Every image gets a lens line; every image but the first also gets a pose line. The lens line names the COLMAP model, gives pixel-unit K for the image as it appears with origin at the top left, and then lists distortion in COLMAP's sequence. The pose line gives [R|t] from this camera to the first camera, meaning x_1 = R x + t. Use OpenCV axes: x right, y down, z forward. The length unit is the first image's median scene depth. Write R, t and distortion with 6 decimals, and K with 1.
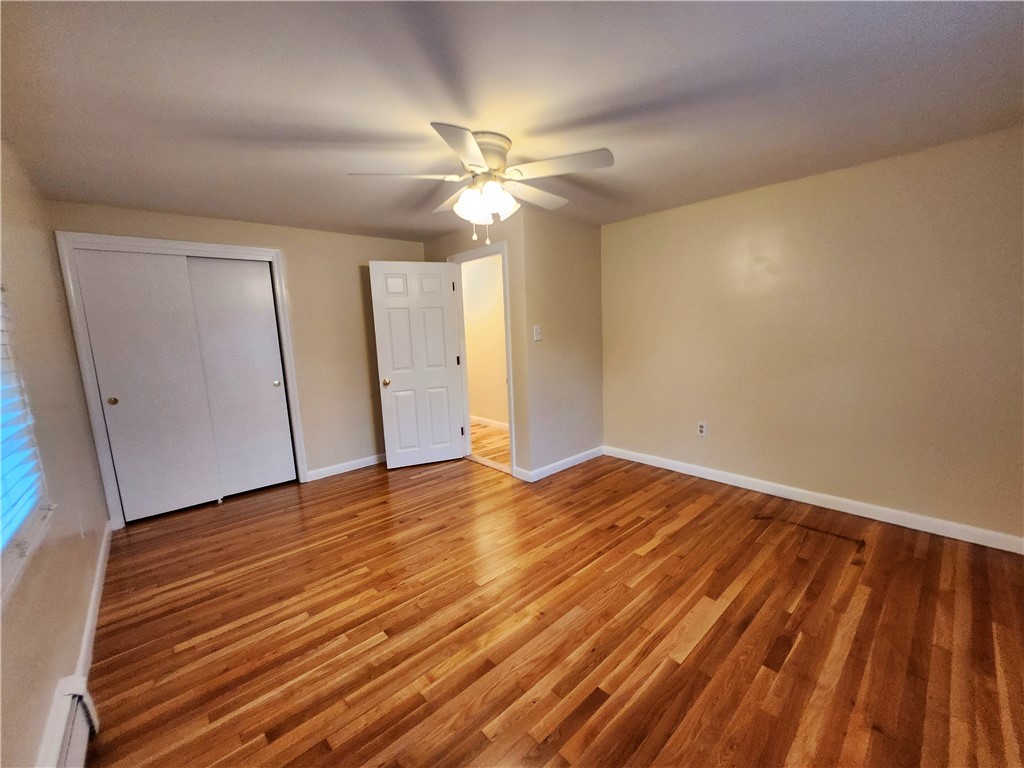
lens RADIAL K [[413.1, 0, 530.5], [0, 413.1, 400.7], [0, 0, 1]] dist [-0.016939, 0.000346]
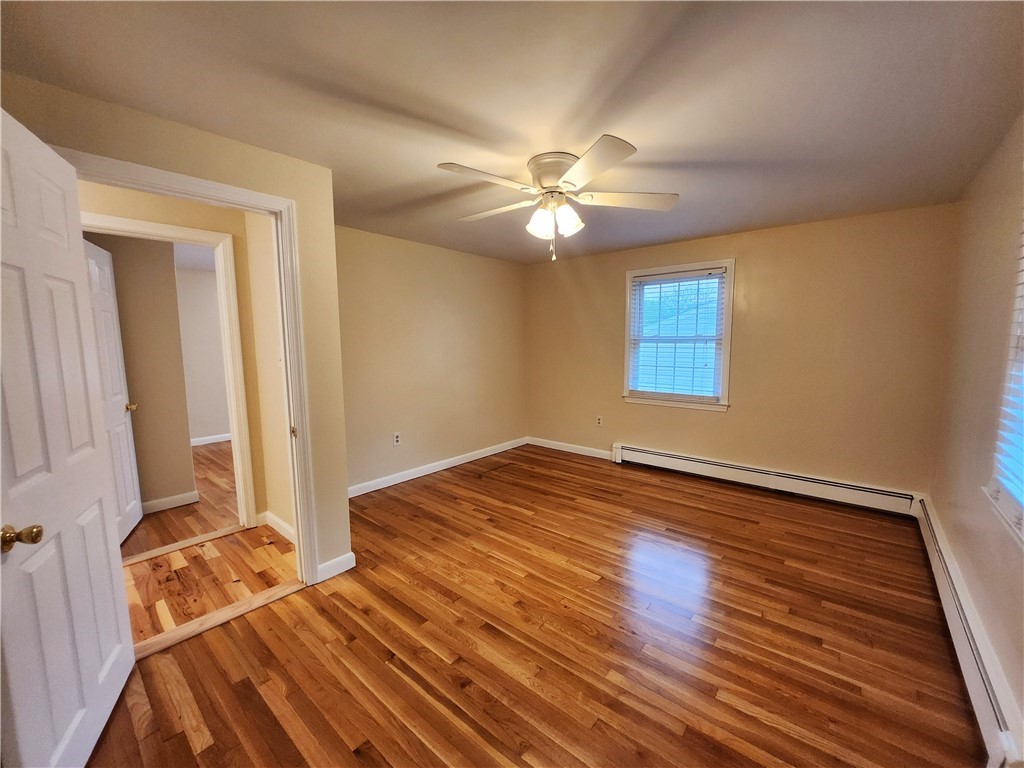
lens RADIAL K [[406.8, 0, 518.7], [0, 406.8, 384.6], [0, 0, 1]] dist [-0.017132, -0.000213]
pose [[-0.111188, -0.070903, 0.991267, -1.055310], [0.186792, 0.978183, 0.090919, -0.170975], [-0.976087, 0.195270, -0.095518, 1.148507]]
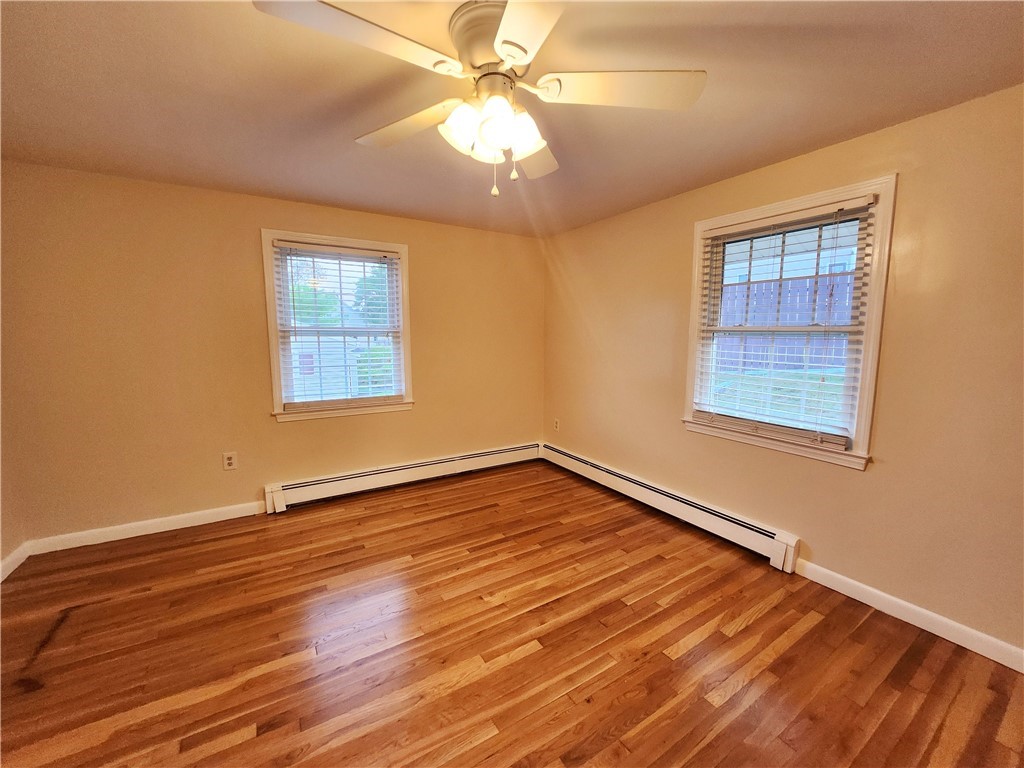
lens RADIAL K [[406.8, 0, 518.7], [0, 406.8, 384.6], [0, 0, 1]] dist [-0.017132, -0.000213]
pose [[-0.977508, 0.008304, 0.210736, -0.249346], [0.069700, 0.955798, 0.285644, -0.259617], [-0.199049, 0.293907, -0.934879, 1.528024]]
